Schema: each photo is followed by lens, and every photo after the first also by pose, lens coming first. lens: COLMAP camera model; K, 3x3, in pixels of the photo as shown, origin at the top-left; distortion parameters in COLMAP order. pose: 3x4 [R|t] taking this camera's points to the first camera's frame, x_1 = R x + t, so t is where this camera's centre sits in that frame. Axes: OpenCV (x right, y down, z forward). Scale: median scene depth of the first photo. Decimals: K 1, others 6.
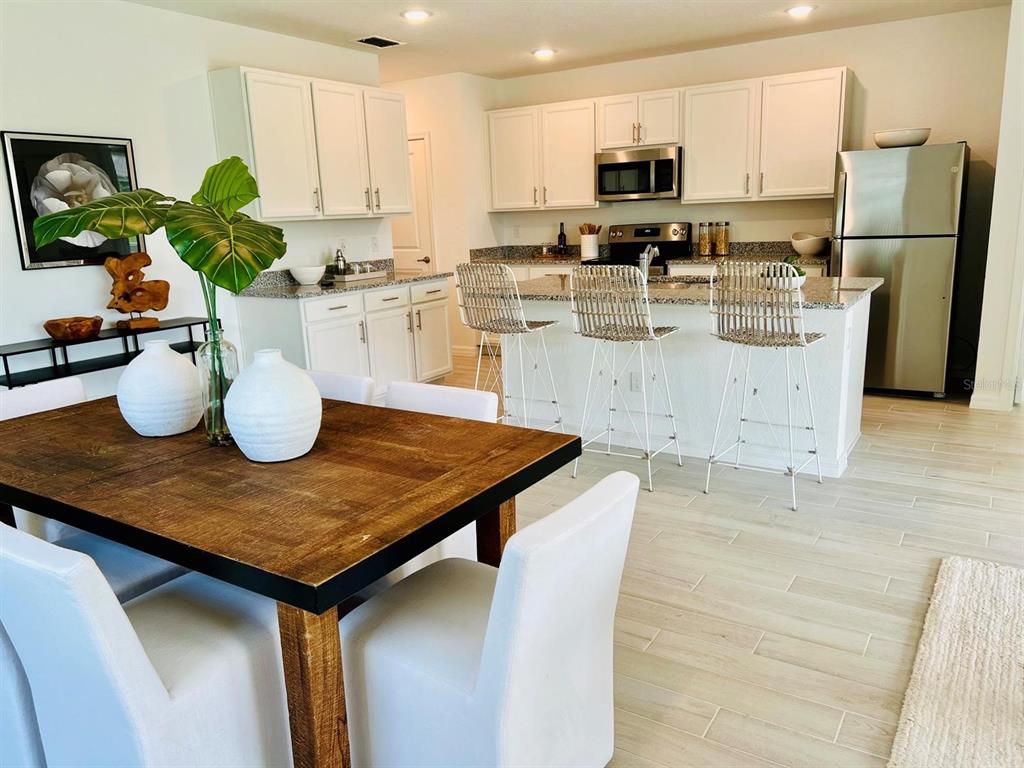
lens RADIAL K [[763.7, 0, 518.4], [0, 763.7, 382.7], [0, 0, 1]] dist [-0.012272, -0.003665]
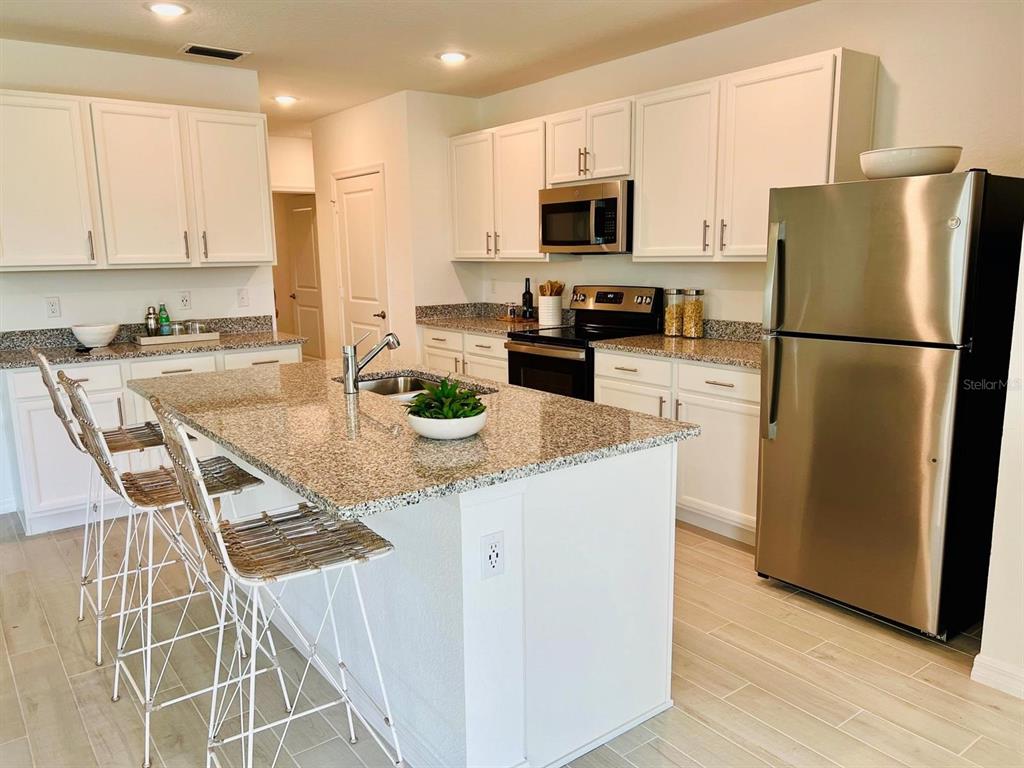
lens RADIAL K [[763.7, 0, 507.2], [0, 763.7, 388.3], [0, 0, 1]] dist [-0.012272, -0.003665]
pose [[0.936175, 0.091211, -0.339495, 0.348912], [-0.103343, 0.994487, -0.017790, -0.093279], [0.336000, 0.051739, 0.940440, 0.306194]]
